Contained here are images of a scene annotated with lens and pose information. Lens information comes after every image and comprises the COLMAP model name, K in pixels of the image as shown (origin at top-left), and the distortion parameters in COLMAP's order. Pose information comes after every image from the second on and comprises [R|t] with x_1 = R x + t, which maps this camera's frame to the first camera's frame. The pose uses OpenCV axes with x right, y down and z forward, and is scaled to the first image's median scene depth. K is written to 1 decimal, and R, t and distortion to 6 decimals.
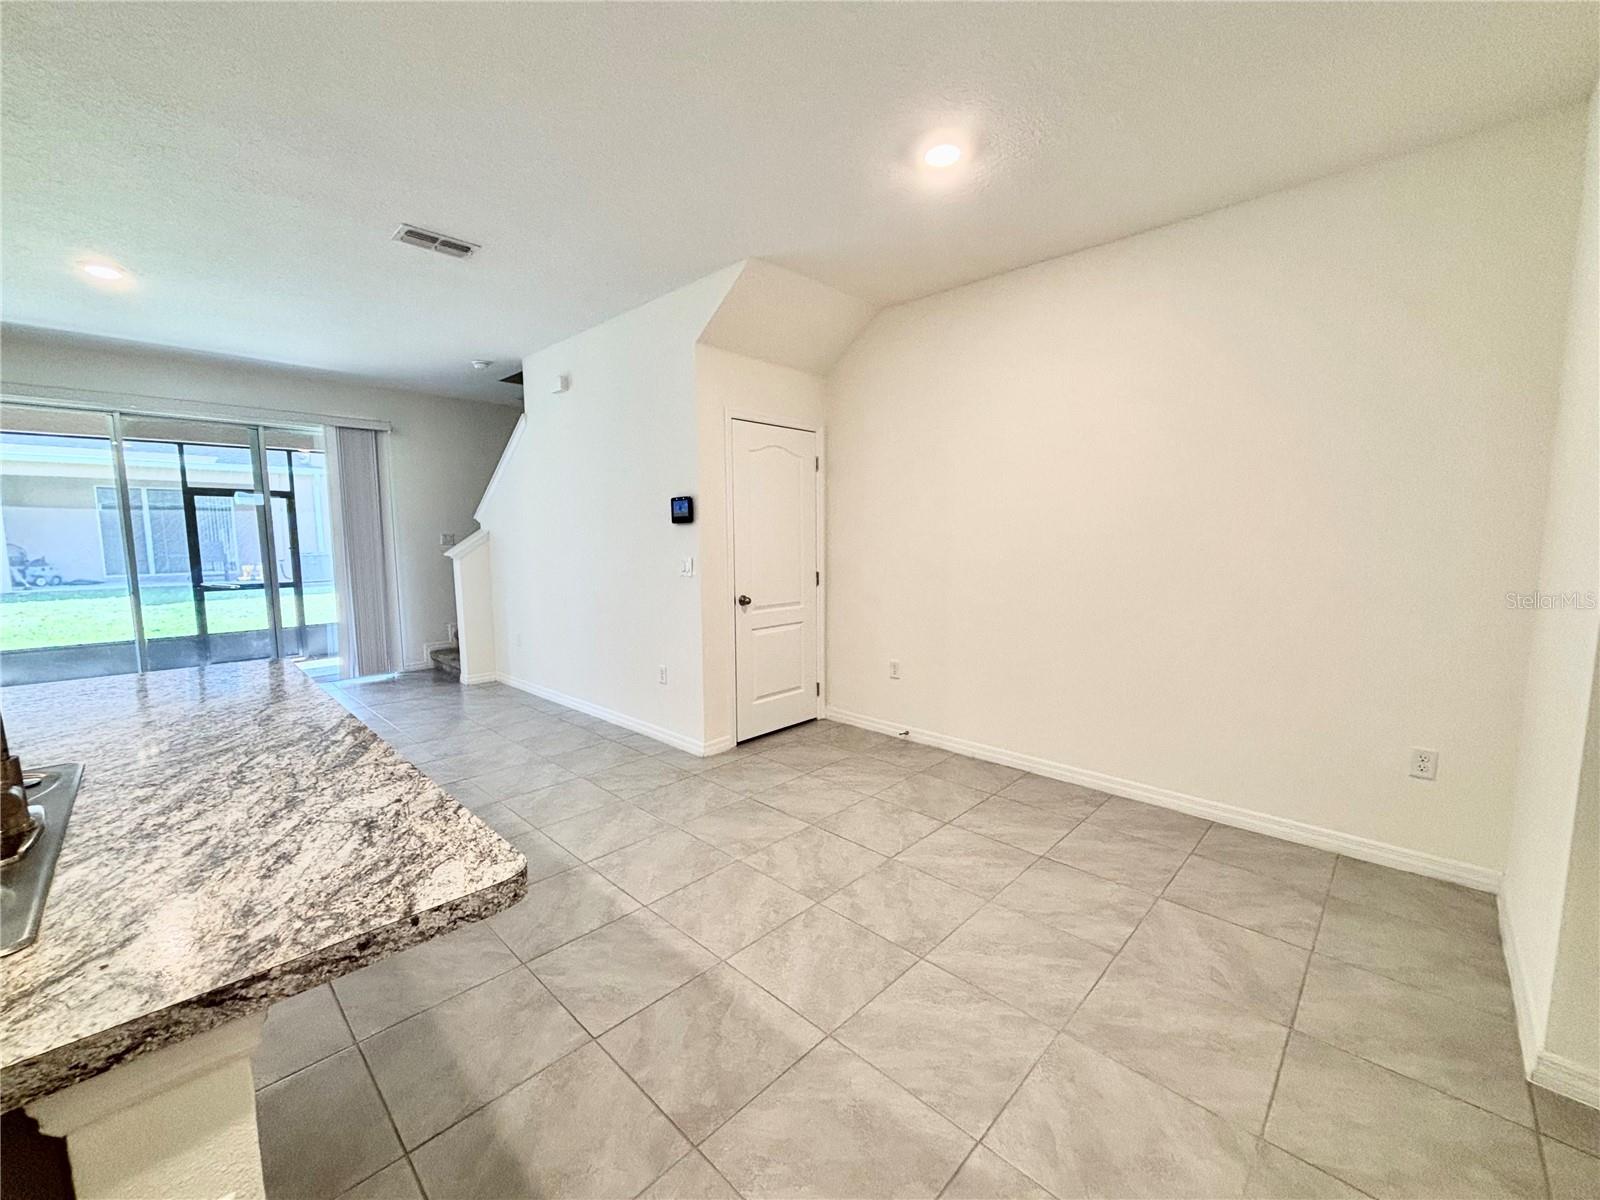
lens RADIAL K [[645.5, 0, 807.2], [0, 645.5, 599.4], [0, 0, 1]] dist [0.004696, -0.001745]
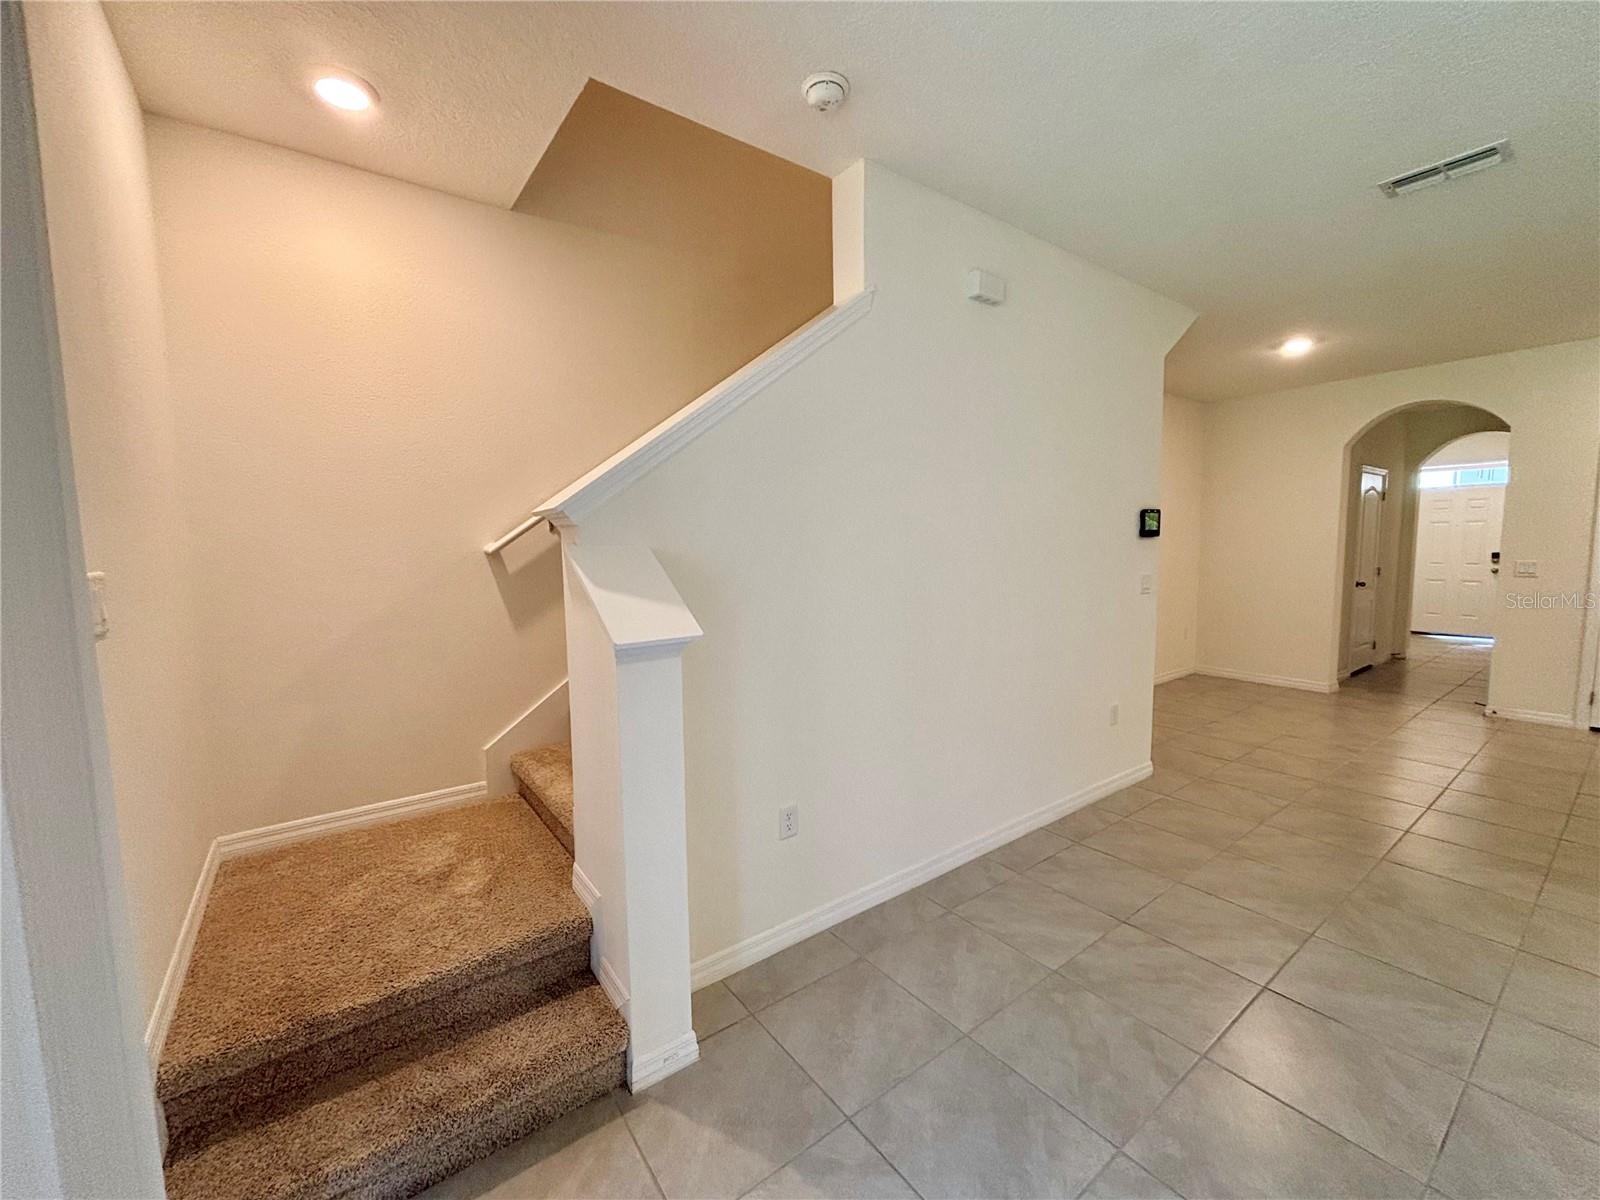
lens RADIAL K [[645.5, 0, 804.5], [0, 645.5, 605.2], [0, 0, 1]] dist [0.004696, -0.001745]
pose [[0.166918, -0.088252, 0.982013, -1.202703], [0.118262, 0.990588, 0.068921, -0.141983], [-0.978853, 0.104631, 0.175784, 1.325196]]
